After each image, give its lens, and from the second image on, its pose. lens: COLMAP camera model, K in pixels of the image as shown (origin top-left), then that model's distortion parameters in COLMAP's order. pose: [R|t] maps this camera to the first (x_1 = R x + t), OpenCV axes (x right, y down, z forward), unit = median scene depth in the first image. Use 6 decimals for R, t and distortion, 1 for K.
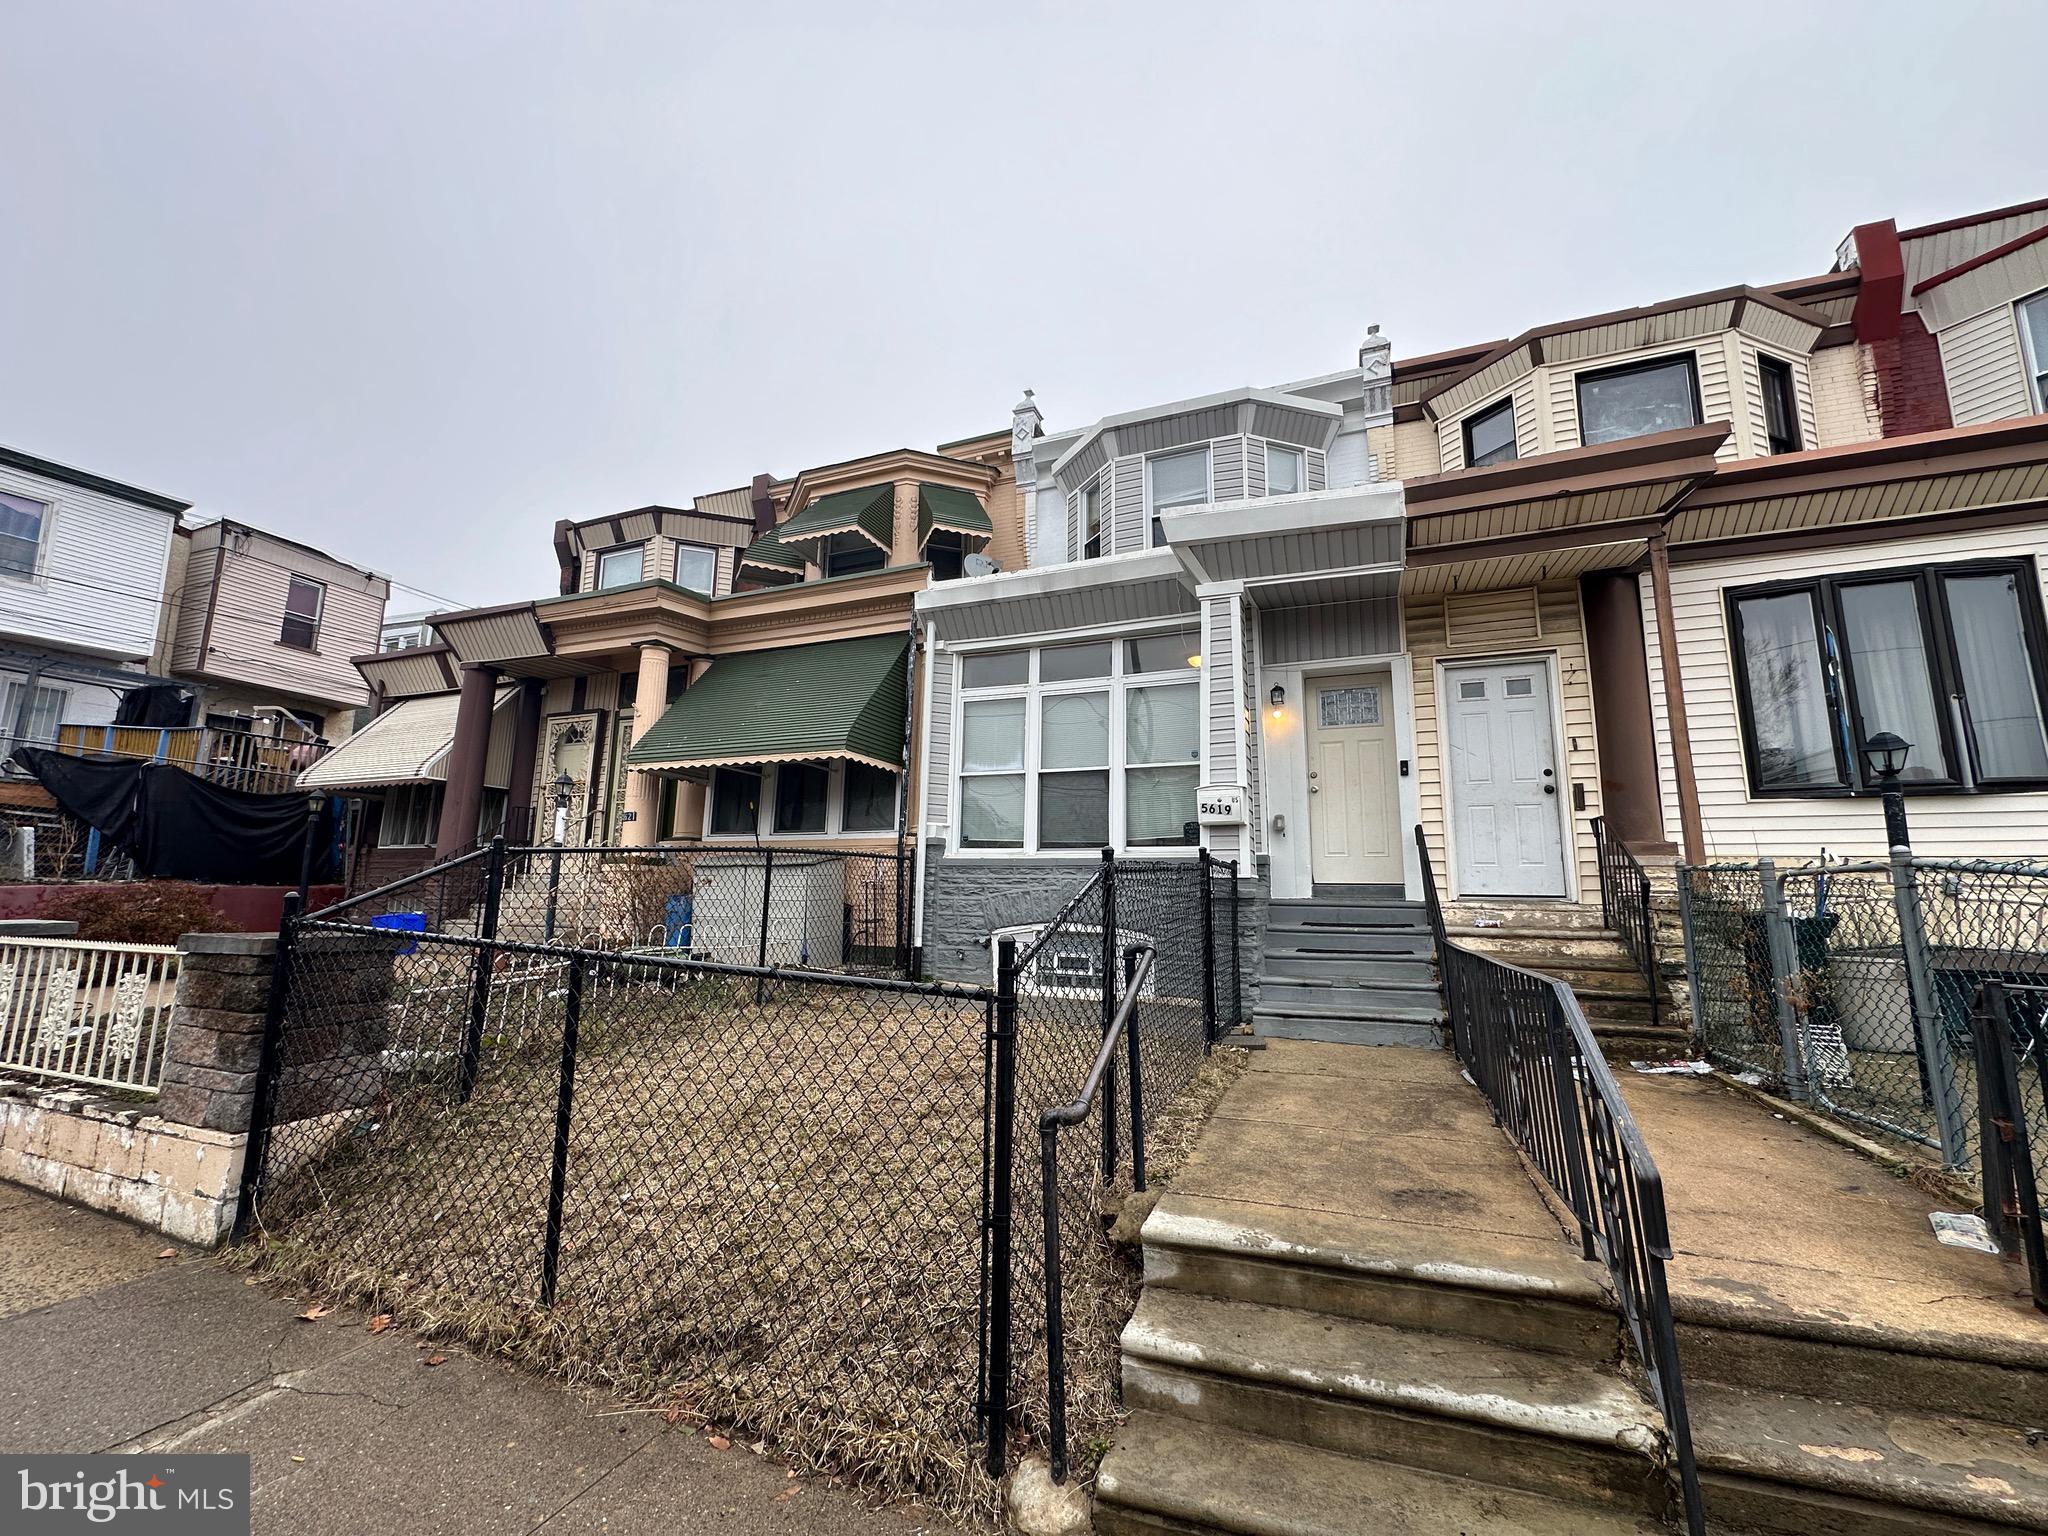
lens RADIAL K [[814.5, 0, 1022.9], [0, 814.5, 768.8], [0, 0, 1]] dist [-0.003599, 0.000537]
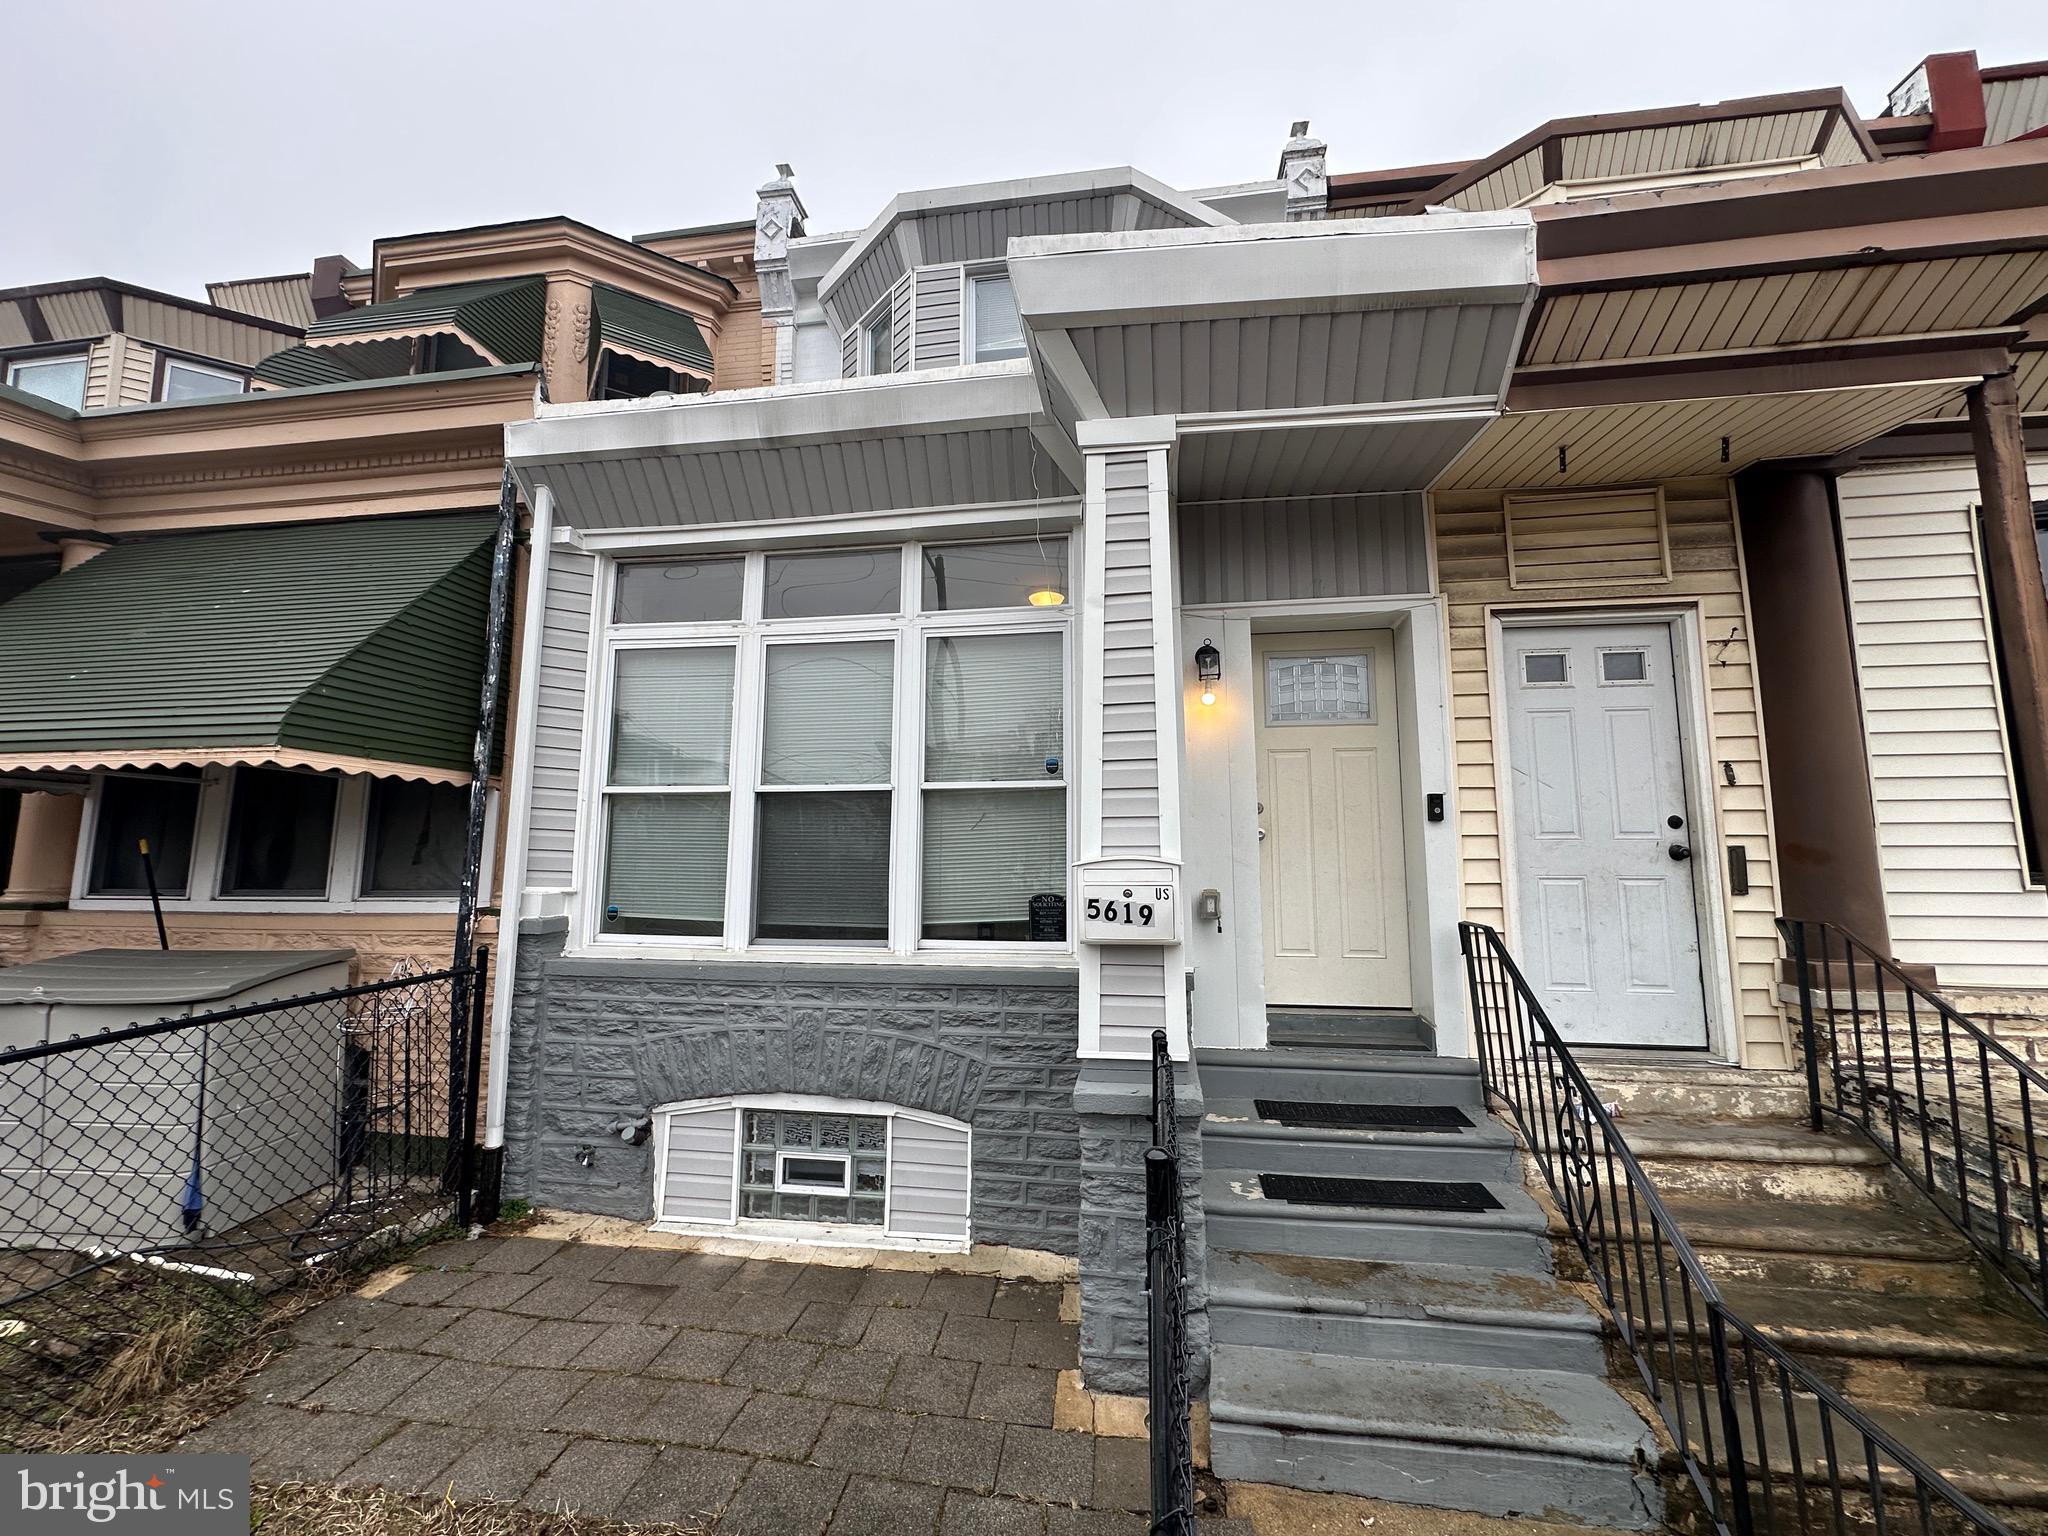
lens RADIAL K [[814.5, 0, 1022.9], [0, 814.5, 768.8], [0, 0, 1]] dist [-0.003599, 0.000537]
pose [[0.970914, 0.011176, 0.239169, 0.060453], [-0.023112, 0.998620, 0.047164, -0.038657], [-0.238312, -0.051320, 0.969832, 0.454569]]
